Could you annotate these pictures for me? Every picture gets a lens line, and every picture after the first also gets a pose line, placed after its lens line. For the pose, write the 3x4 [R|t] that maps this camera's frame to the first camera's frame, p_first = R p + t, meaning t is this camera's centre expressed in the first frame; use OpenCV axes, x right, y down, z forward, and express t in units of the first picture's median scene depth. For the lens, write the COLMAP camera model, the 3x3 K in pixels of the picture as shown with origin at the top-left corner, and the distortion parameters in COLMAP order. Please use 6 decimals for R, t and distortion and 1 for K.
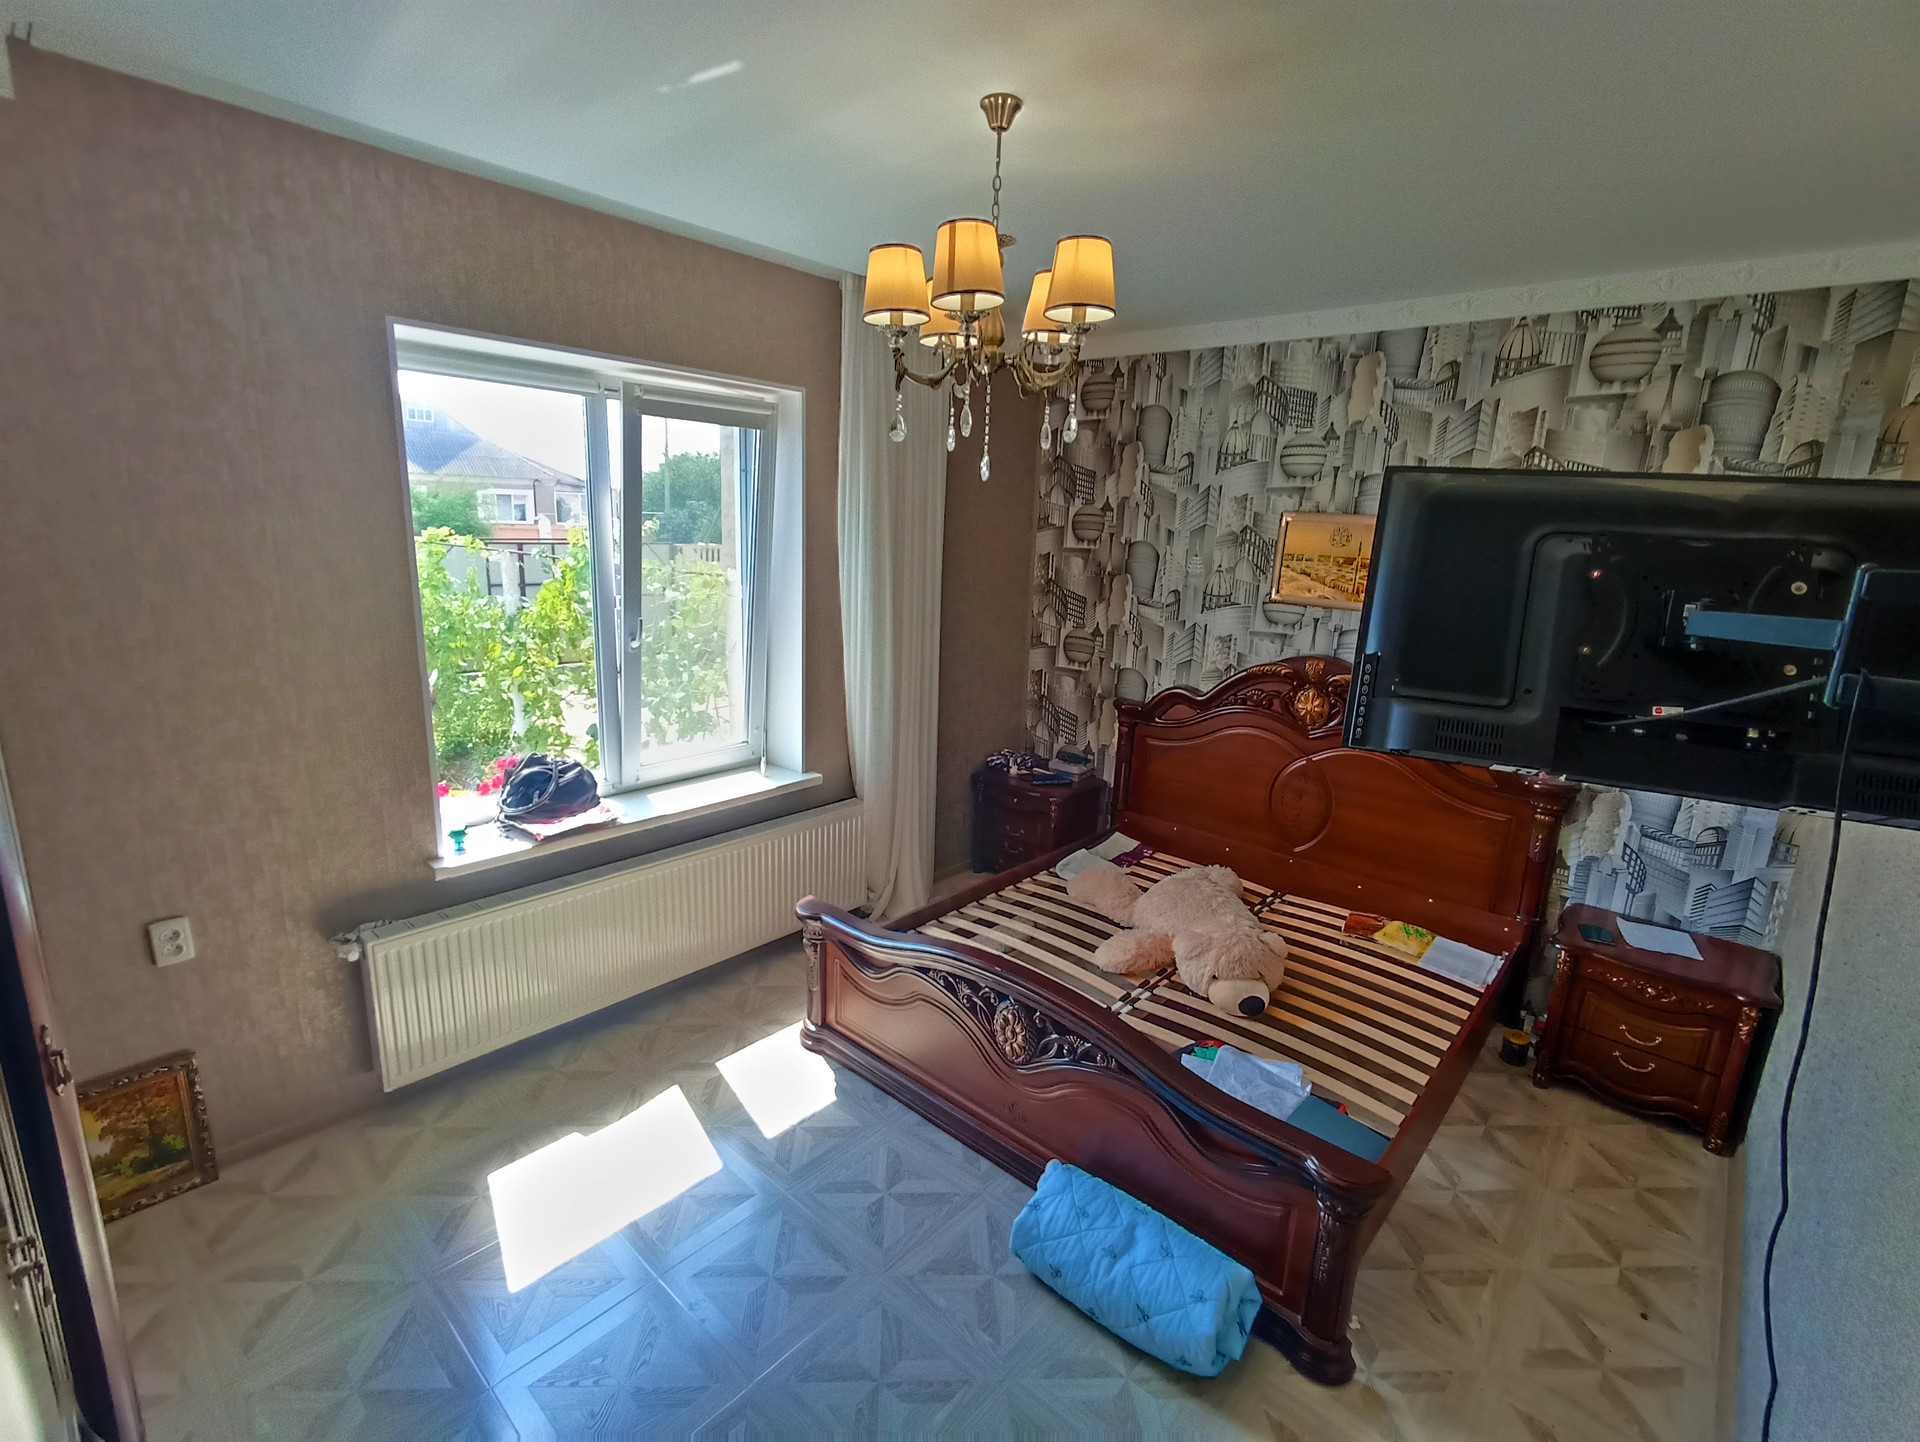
lens RADIAL K [[874.3, 0, 958.8], [0, 874.3, 725.4], [0, 0, 1]] dist [-0.001042, -0.000289]
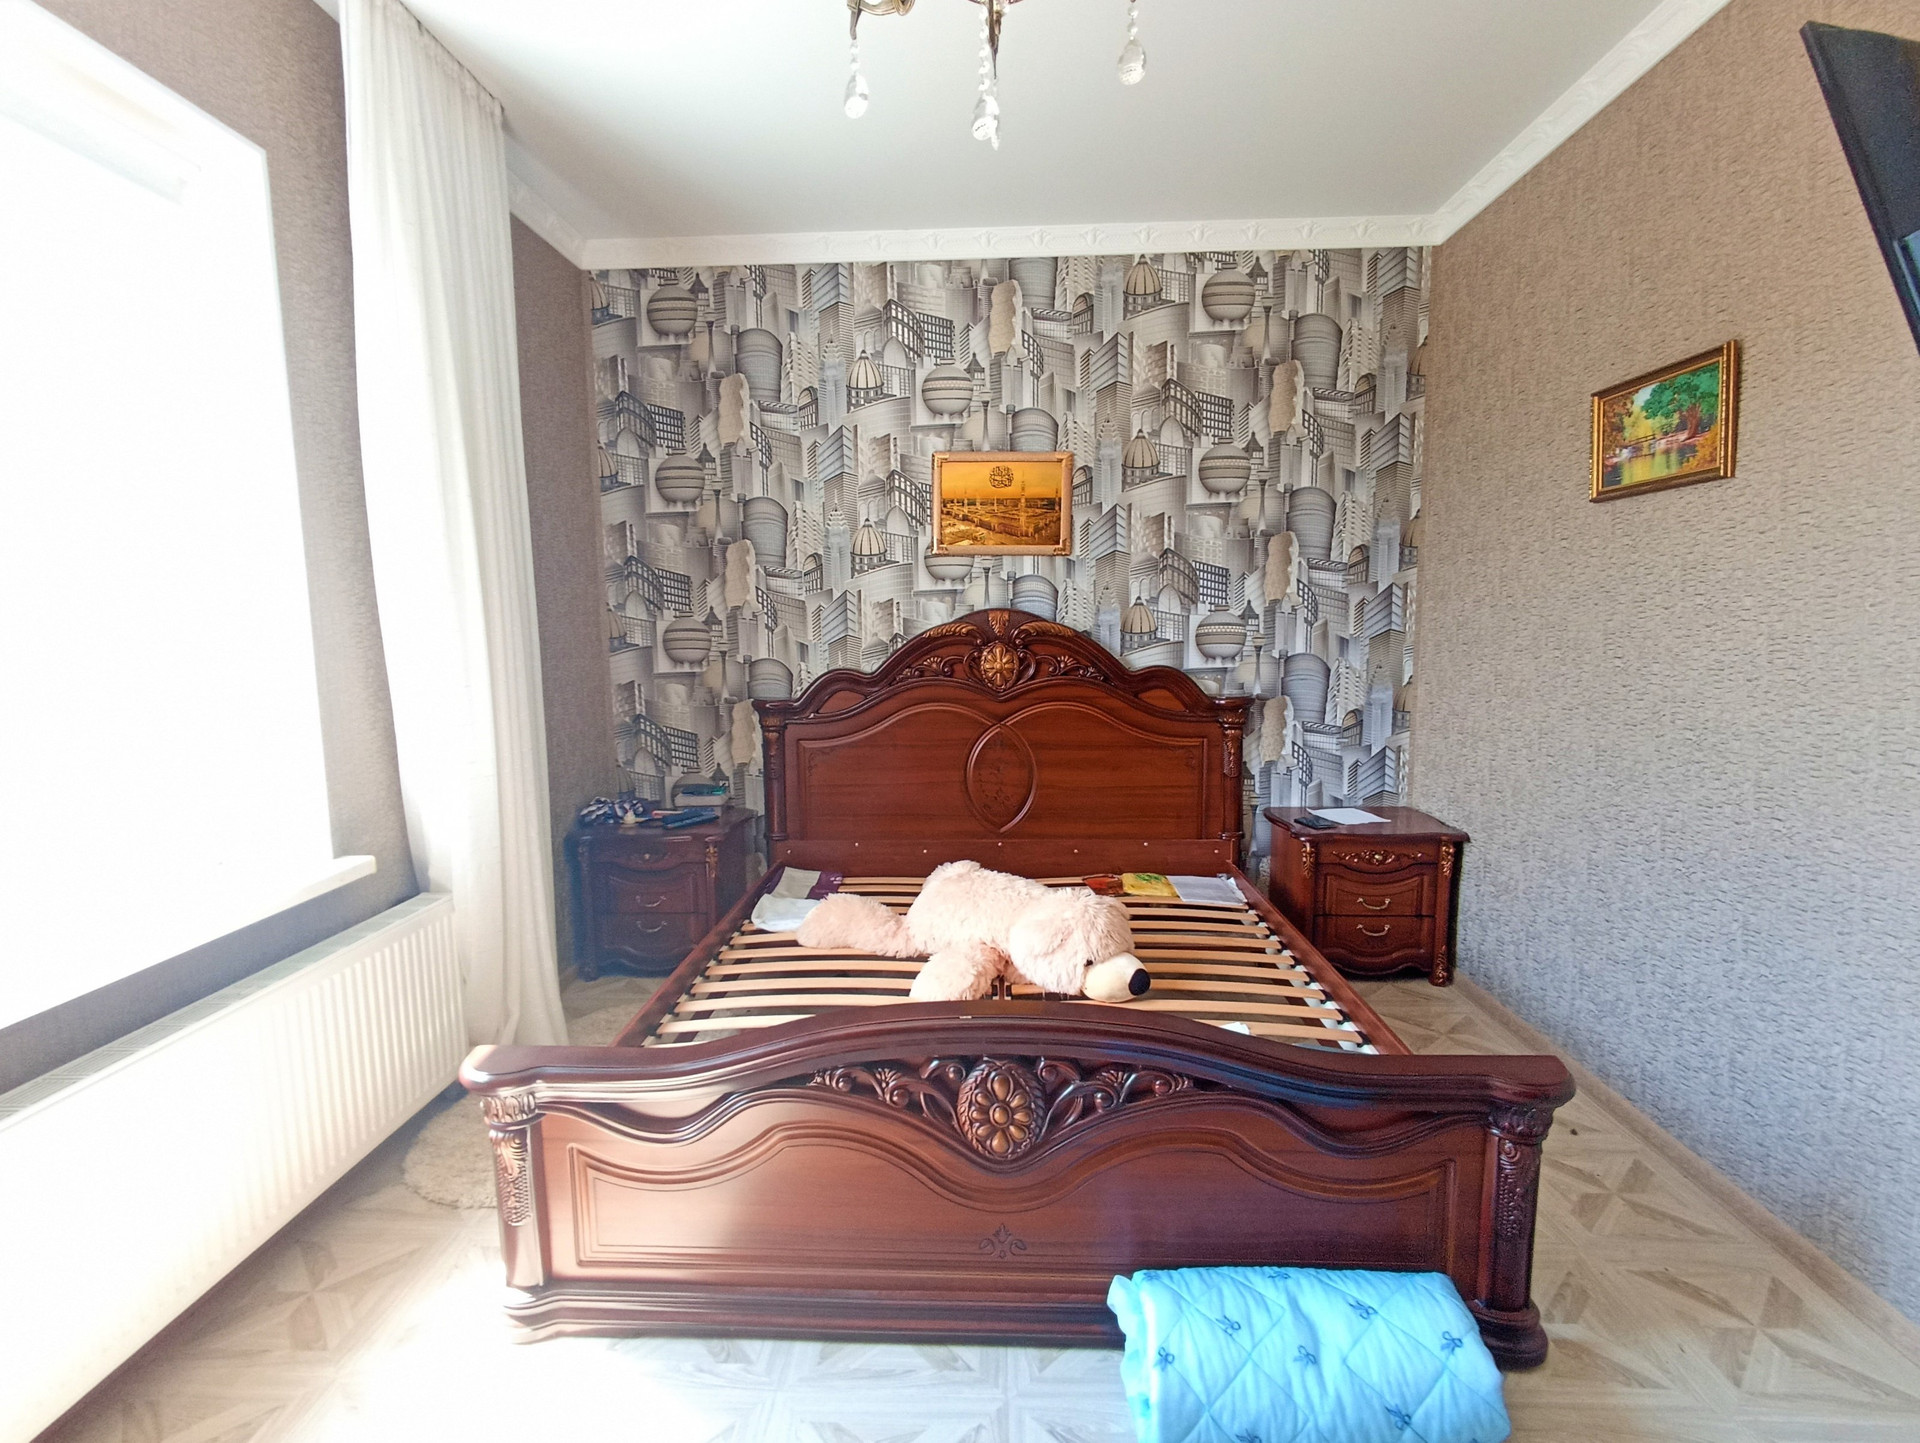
lens RADIAL K [[901.2, 0, 954.6], [0, 901.2, 723.6], [0, 0, 1]] dist [-0.001326, -0.000717]
pose [[0.776737, -0.125147, 0.617266, -0.210881], [0.186457, 0.981819, -0.035570, 0.061995], [-0.601592, 0.142722, 0.785950, 0.308005]]
